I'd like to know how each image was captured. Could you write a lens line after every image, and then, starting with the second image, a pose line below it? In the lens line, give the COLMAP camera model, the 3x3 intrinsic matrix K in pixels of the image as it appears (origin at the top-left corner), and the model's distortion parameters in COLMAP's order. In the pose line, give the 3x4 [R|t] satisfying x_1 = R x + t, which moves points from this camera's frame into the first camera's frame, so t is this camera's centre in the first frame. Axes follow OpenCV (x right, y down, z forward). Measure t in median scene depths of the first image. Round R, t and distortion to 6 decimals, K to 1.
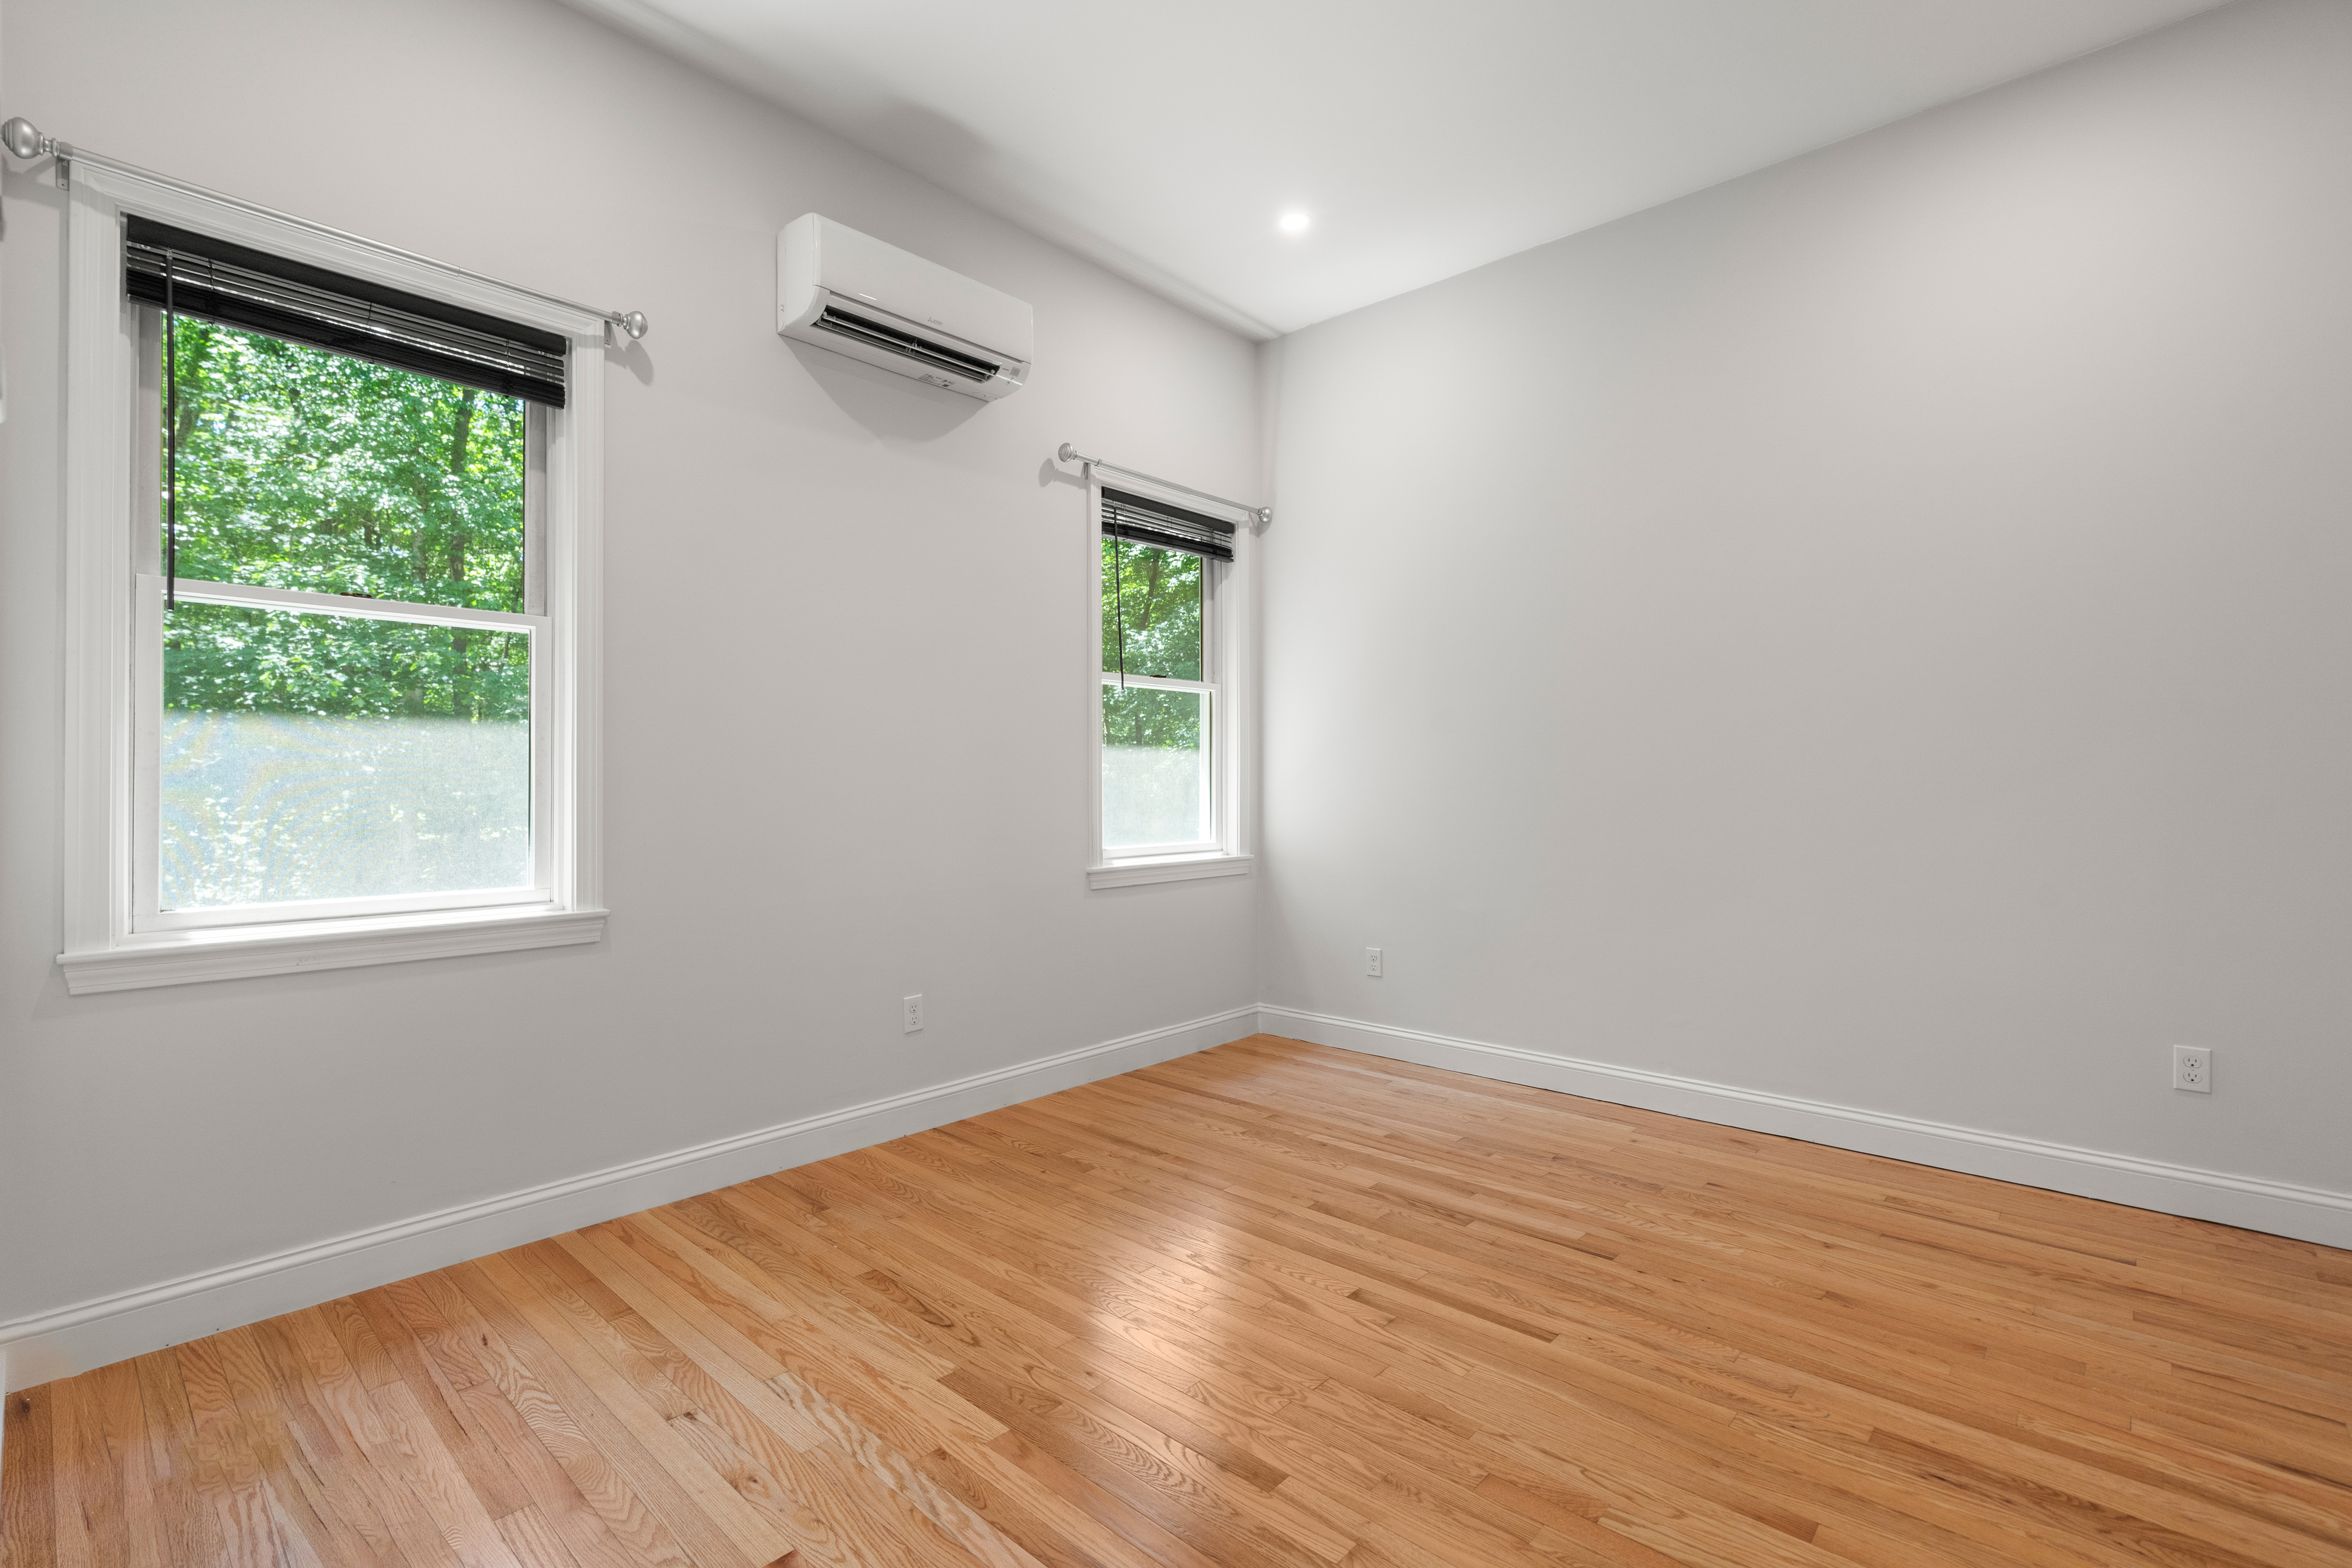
lens RADIAL K [[1068.6, 0, 1169.1], [0, 1068.6, 781.9], [0, 0, 1]] dist [-0.002592, 0.000078]
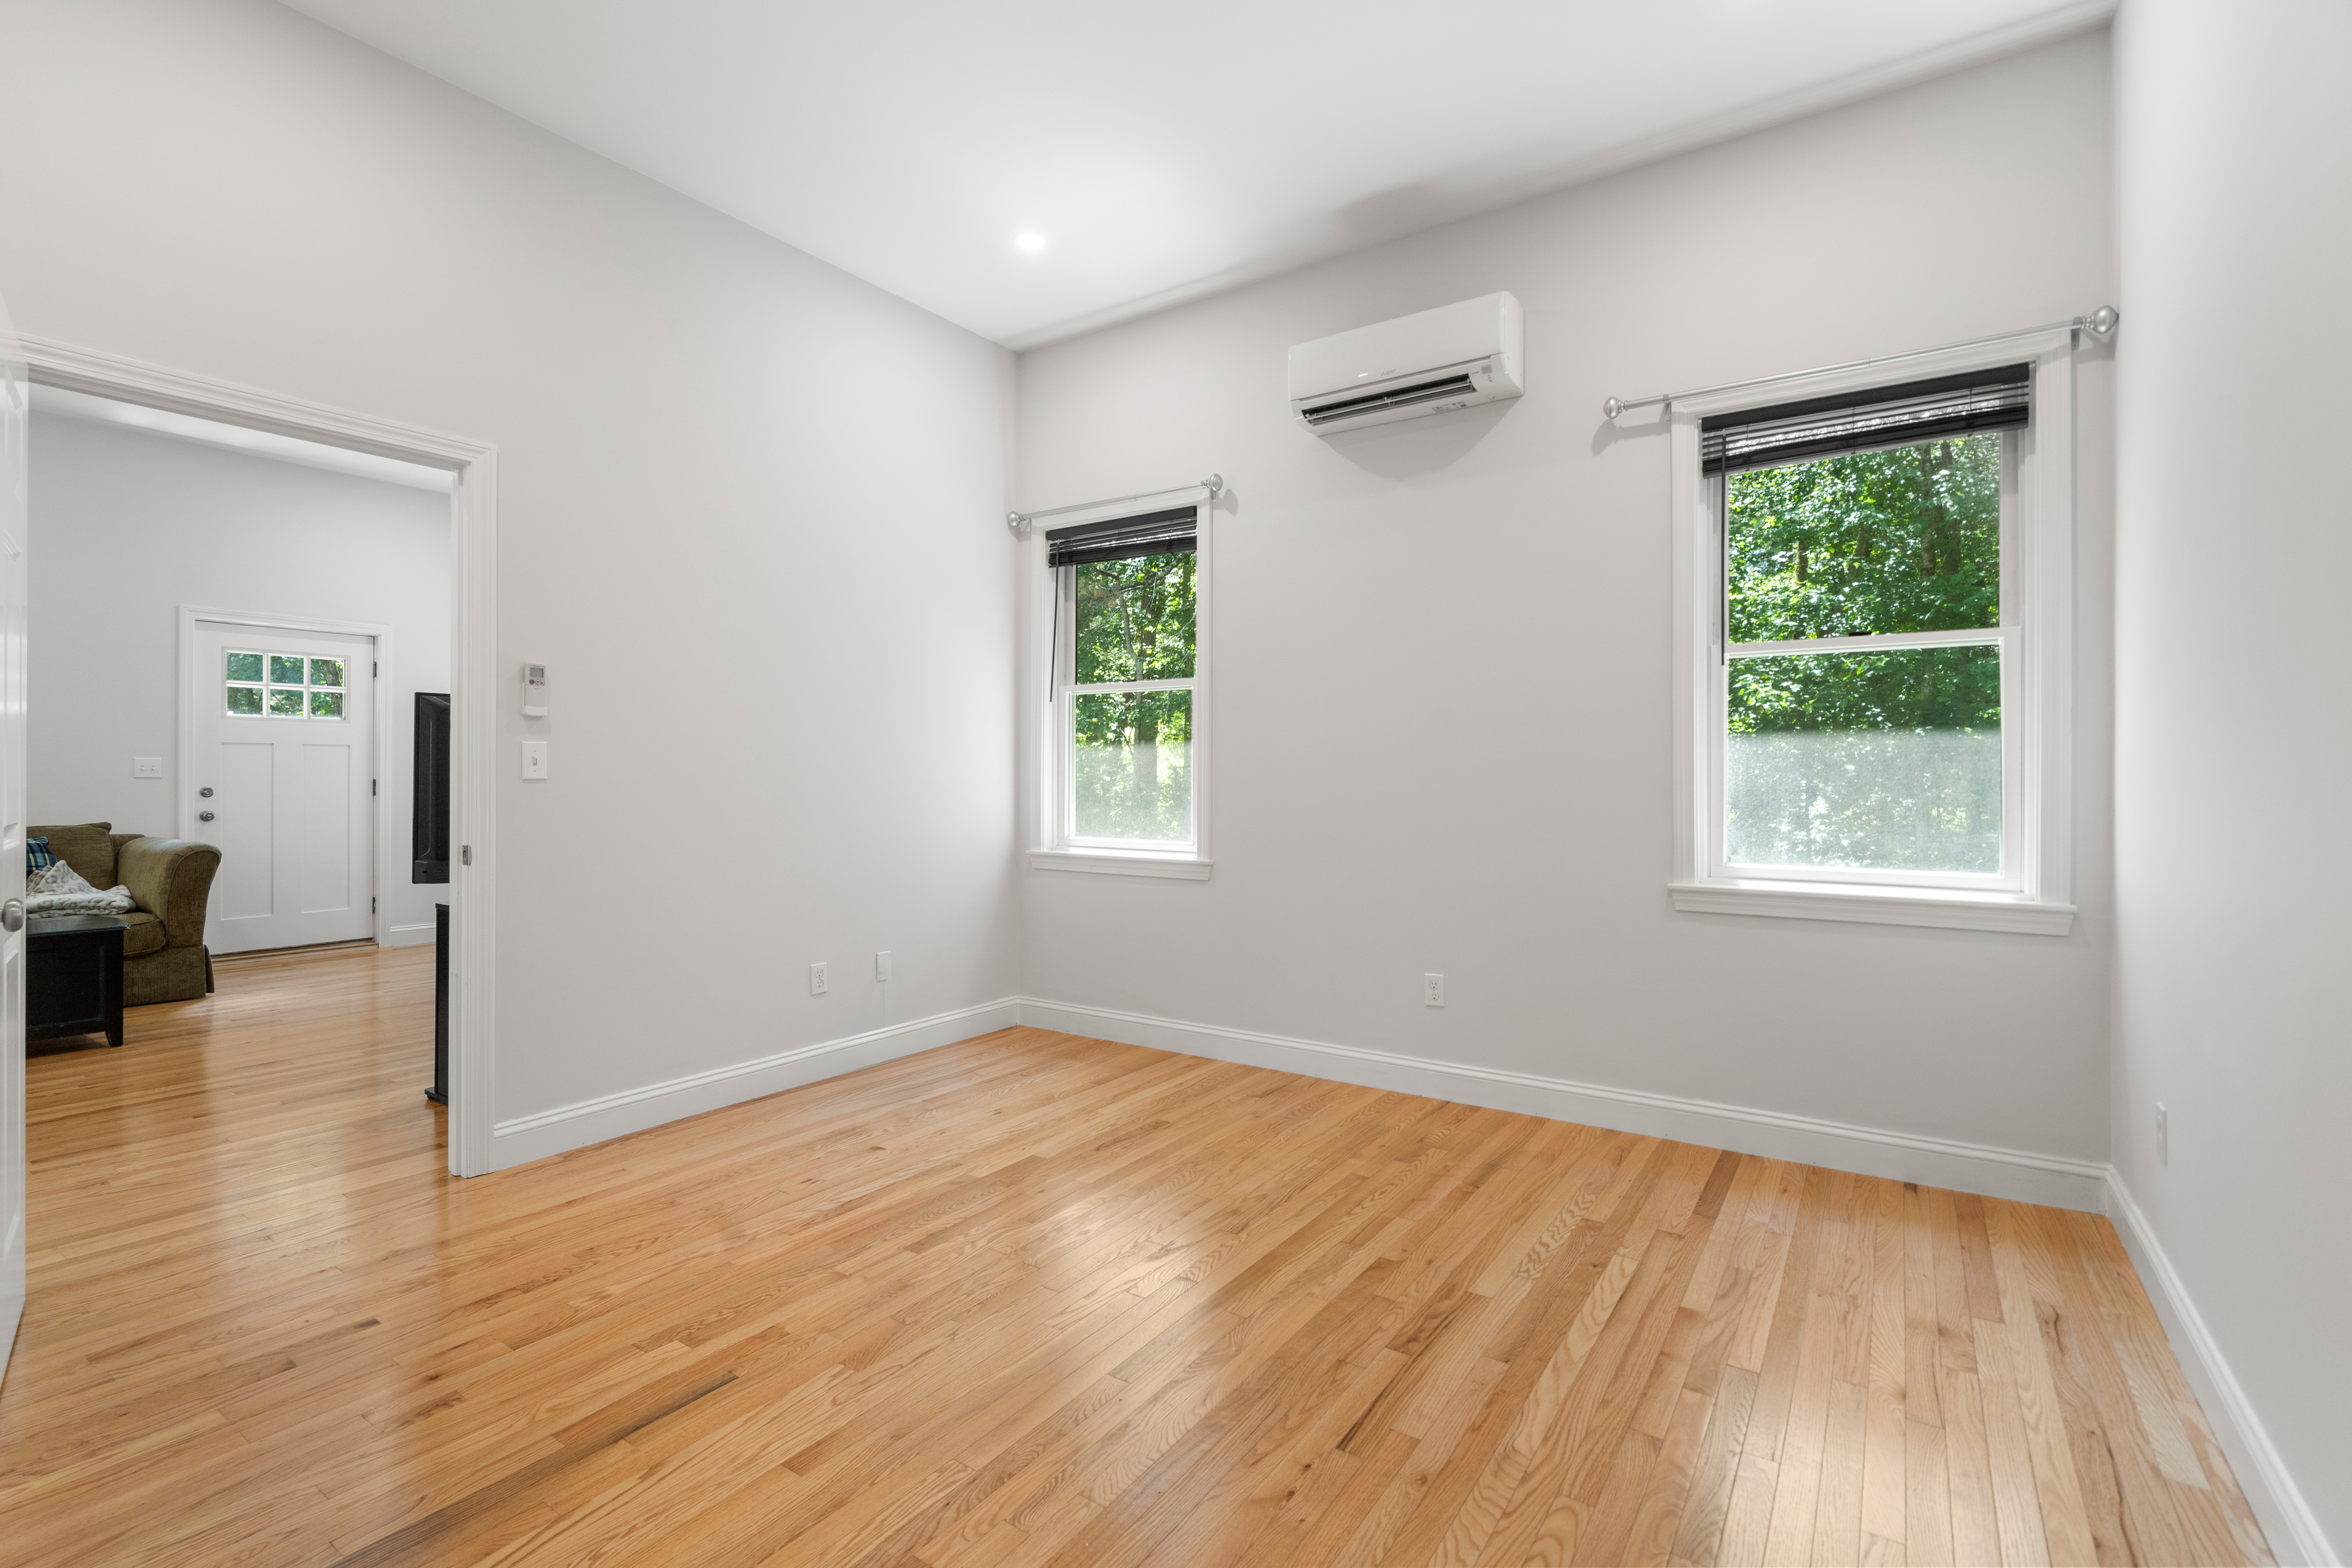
lens RADIAL K [[1068.6, 0, 1169.1], [0, 1068.6, 781.9], [0, 0, 1]] dist [-0.002592, 0.000078]
pose [[0.133438, 0.005166, -0.991044, 0.884837], [-0.002354, 0.999985, 0.004896, -0.003223], [0.991054, 0.001680, 0.133448, 0.630142]]
